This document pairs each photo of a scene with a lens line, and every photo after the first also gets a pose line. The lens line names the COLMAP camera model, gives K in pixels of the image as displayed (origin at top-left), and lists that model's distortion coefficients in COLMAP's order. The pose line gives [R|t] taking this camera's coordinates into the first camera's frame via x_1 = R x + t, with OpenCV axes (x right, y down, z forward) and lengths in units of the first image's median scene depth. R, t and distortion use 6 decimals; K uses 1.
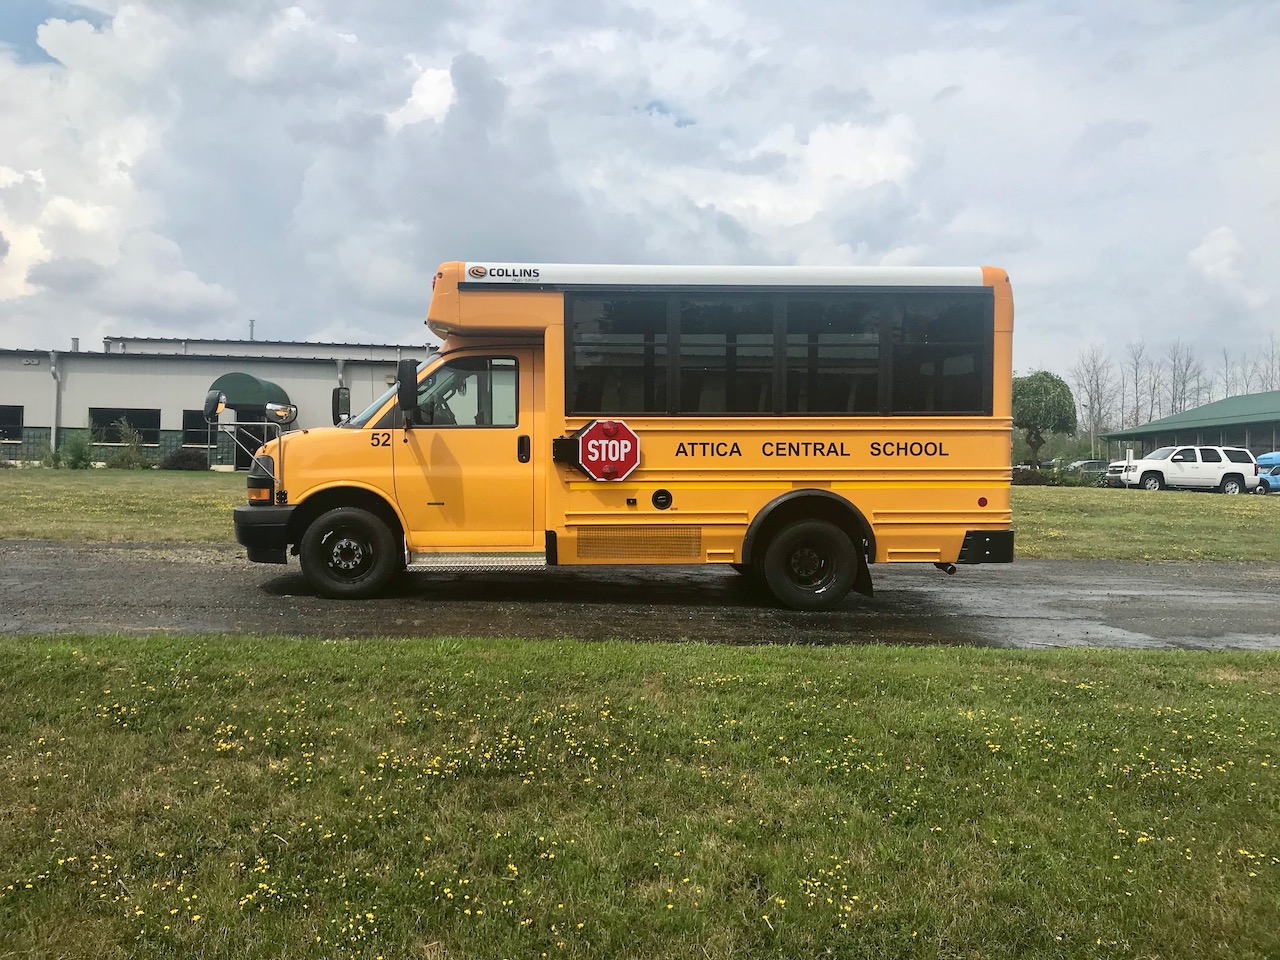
lens RADIAL K [[1064.1, 0, 618.5], [0, 1064.1, 489.2], [0, 0, 1]] dist [0.054586, -0.074381]
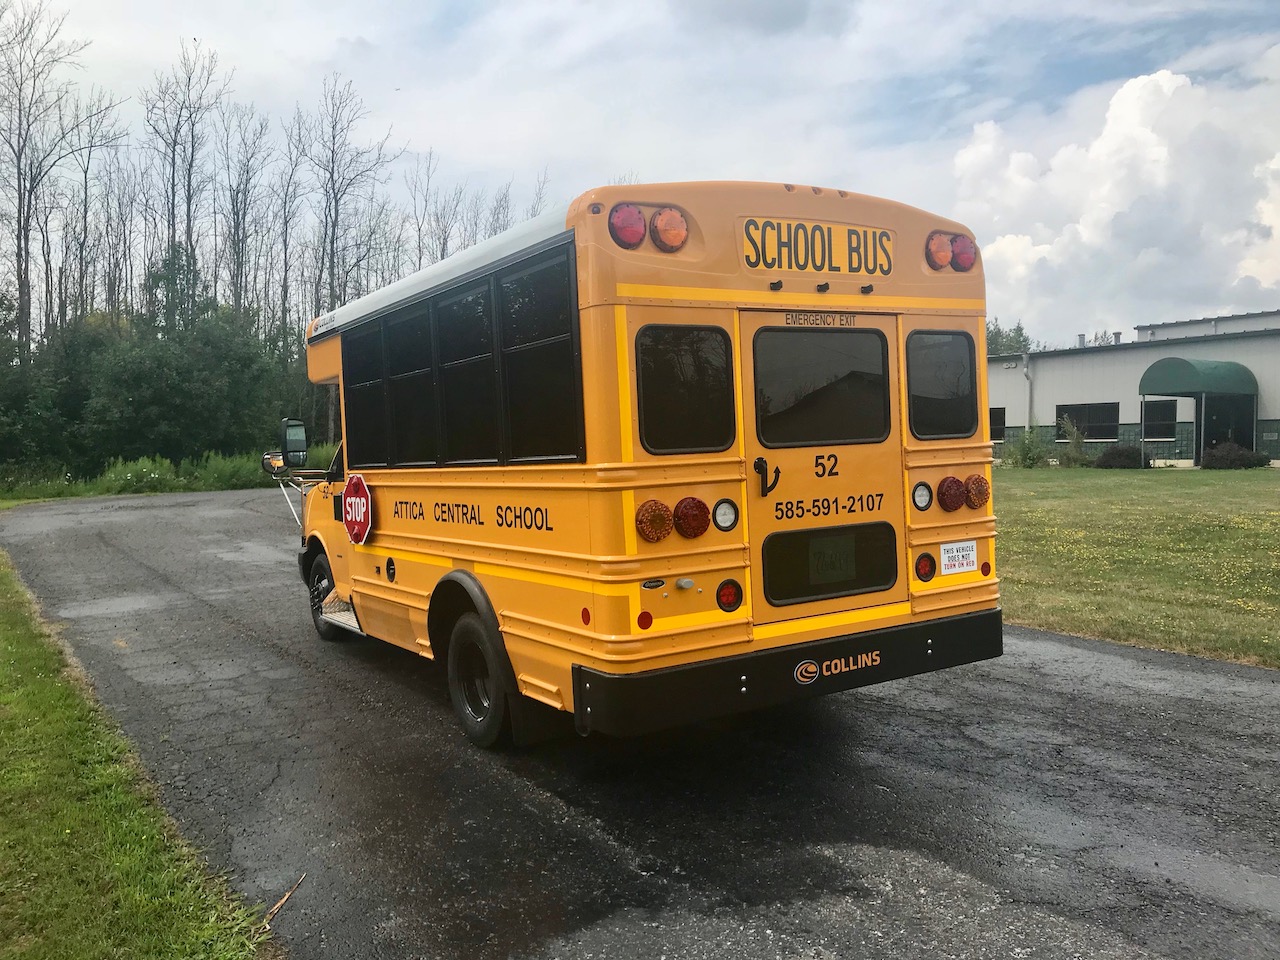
lens RADIAL K [[1064.1, 0, 641.1], [0, 1064.1, 483.8], [0, 0, 1]] dist [0.054586, -0.074381]
pose [[0.491645, 0.006067, -0.870774, 0.849801], [0.005096, 0.999939, 0.009845, -0.063268], [0.870781, -0.009278, 0.491584, 0.755256]]
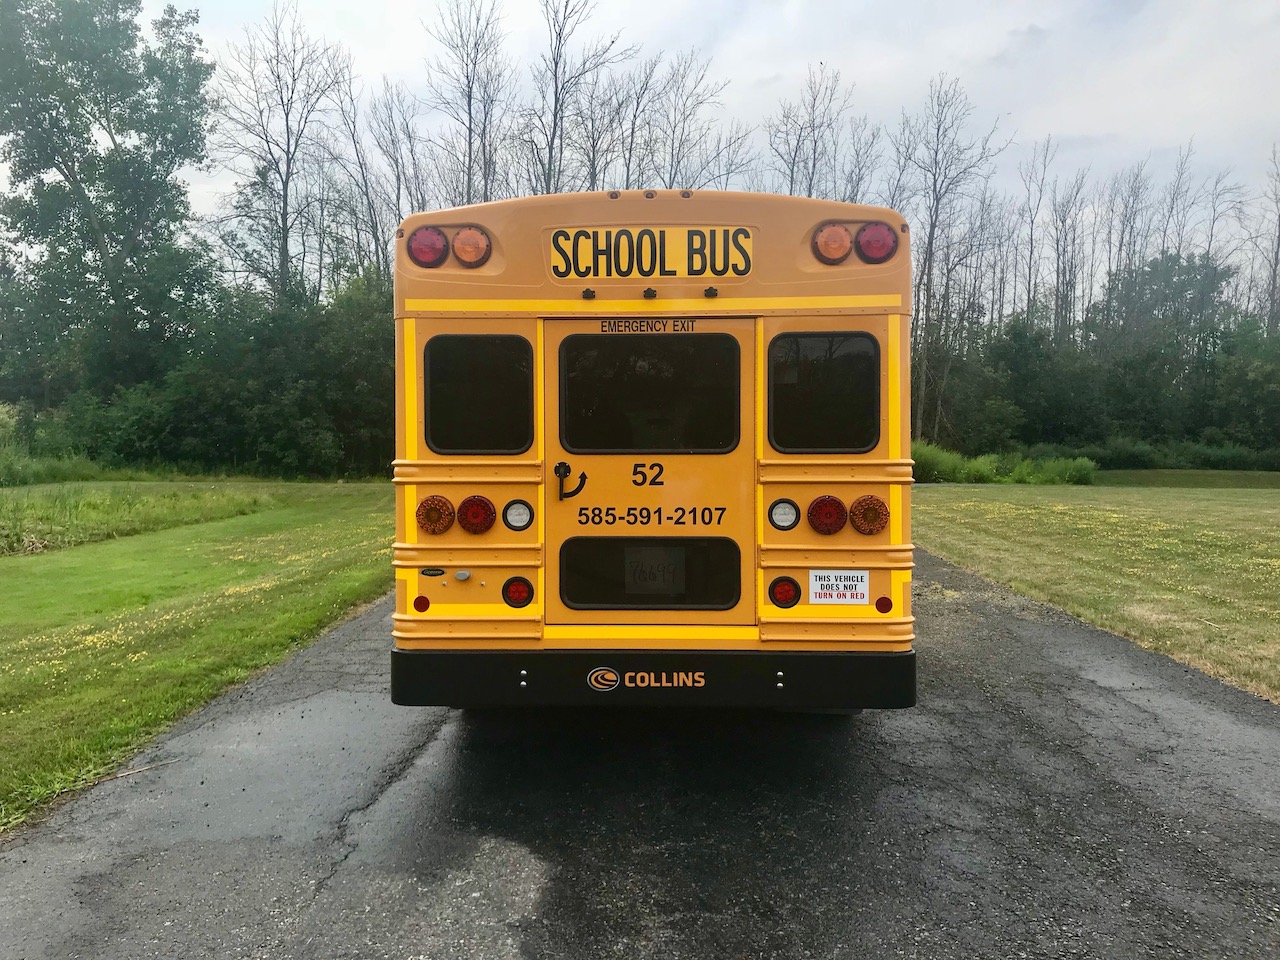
lens RADIAL K [[1064.1, 0, 643.7], [0, 1064.1, 479.6], [0, 0, 1]] dist [0.054586, -0.074381]
pose [[-0.092614, 0.017342, -0.995551, 1.059425], [-0.048249, 0.998596, 0.021884, -0.088489], [0.994532, 0.050061, -0.091647, 1.563808]]
